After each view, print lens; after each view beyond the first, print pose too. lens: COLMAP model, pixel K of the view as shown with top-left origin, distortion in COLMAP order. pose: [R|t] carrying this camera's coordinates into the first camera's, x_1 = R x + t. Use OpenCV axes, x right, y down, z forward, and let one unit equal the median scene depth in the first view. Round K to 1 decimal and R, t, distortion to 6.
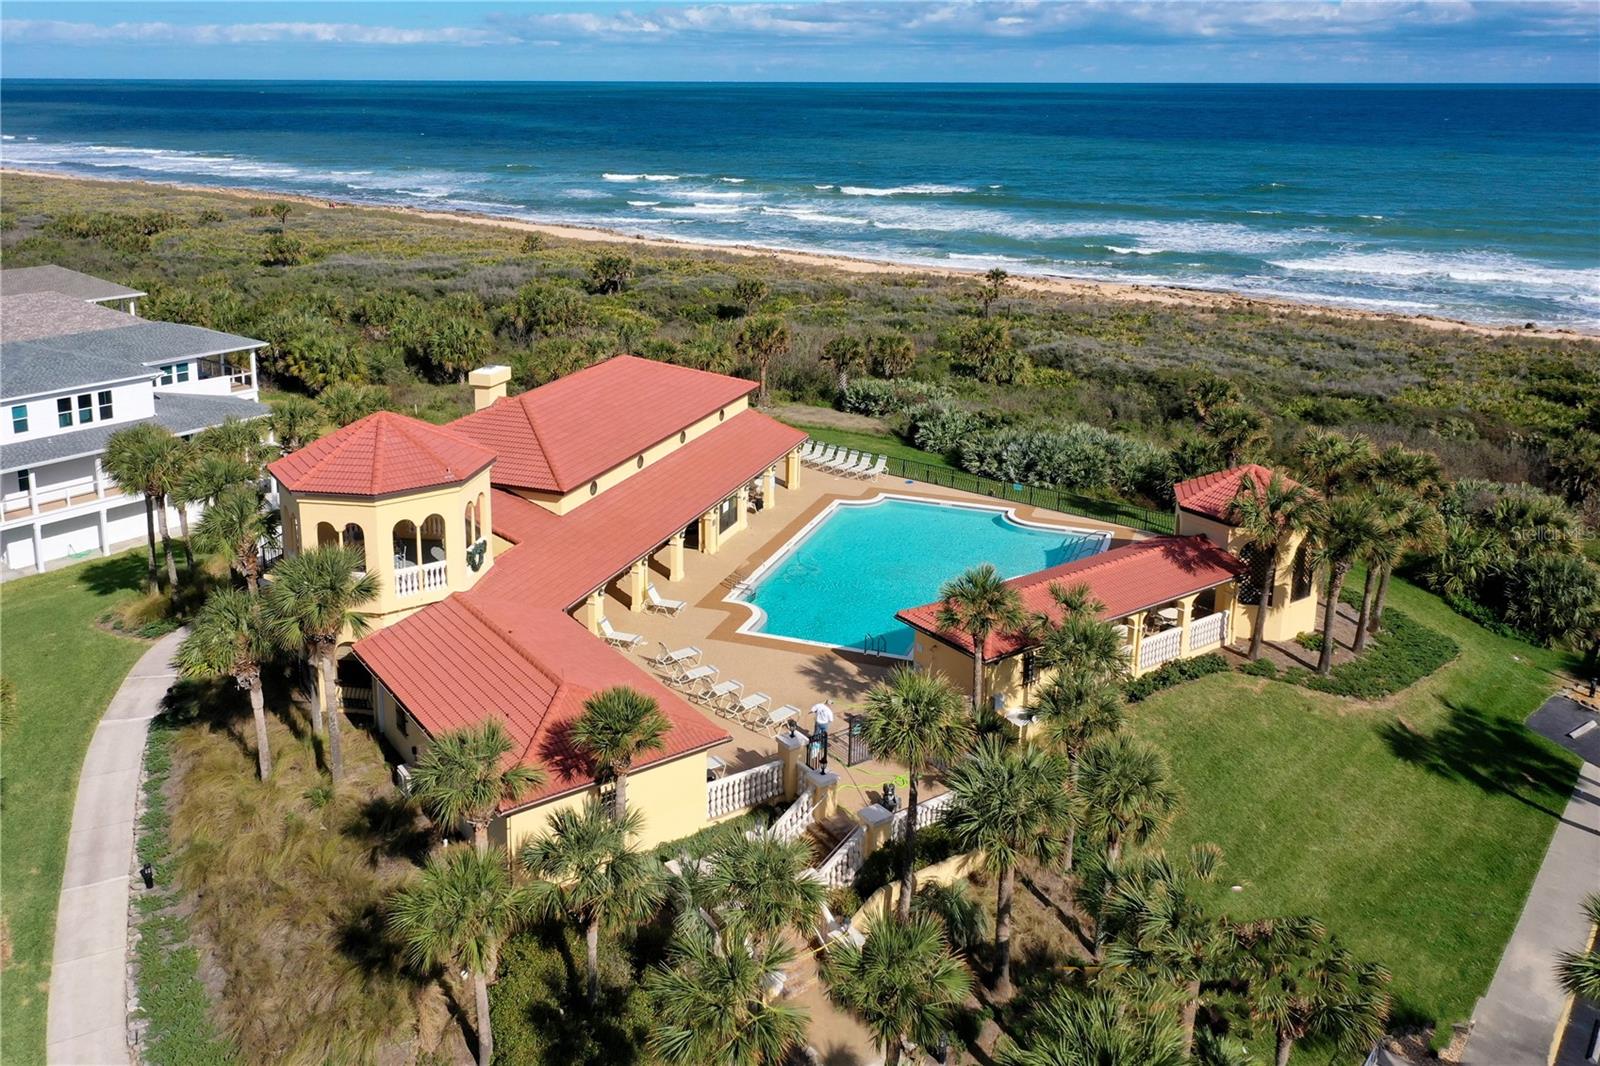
lens RADIAL K [[1284.7, 0, 800.0], [0, 1284.7, 533.0], [0, 0, 1]] dist [0.000019, 0.086451]
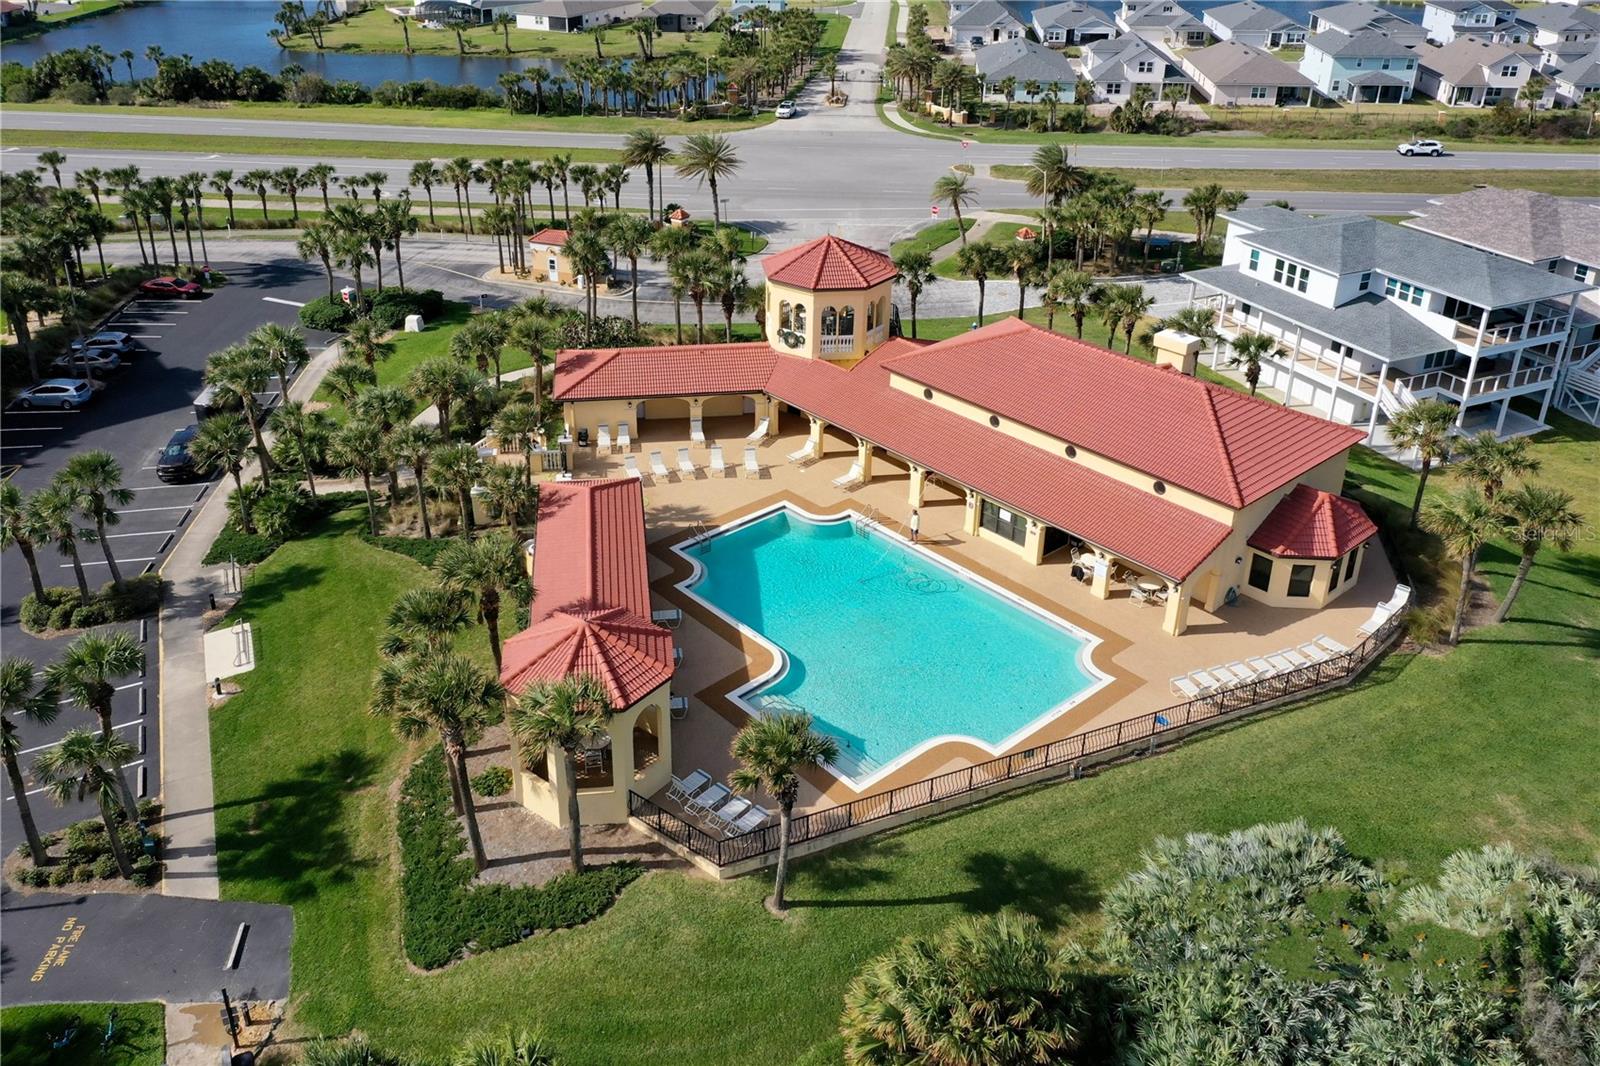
lens RADIAL K [[1284.7, 0, 800.0], [0, 1284.7, 533.0], [0, 0, 1]] dist [0.000019, 0.086451]
pose [[-0.467772, 0.436175, -0.768727, 0.721238], [-0.298534, 0.740663, 0.601910, -0.515920], [0.831906, 0.511047, -0.216248, 1.006957]]
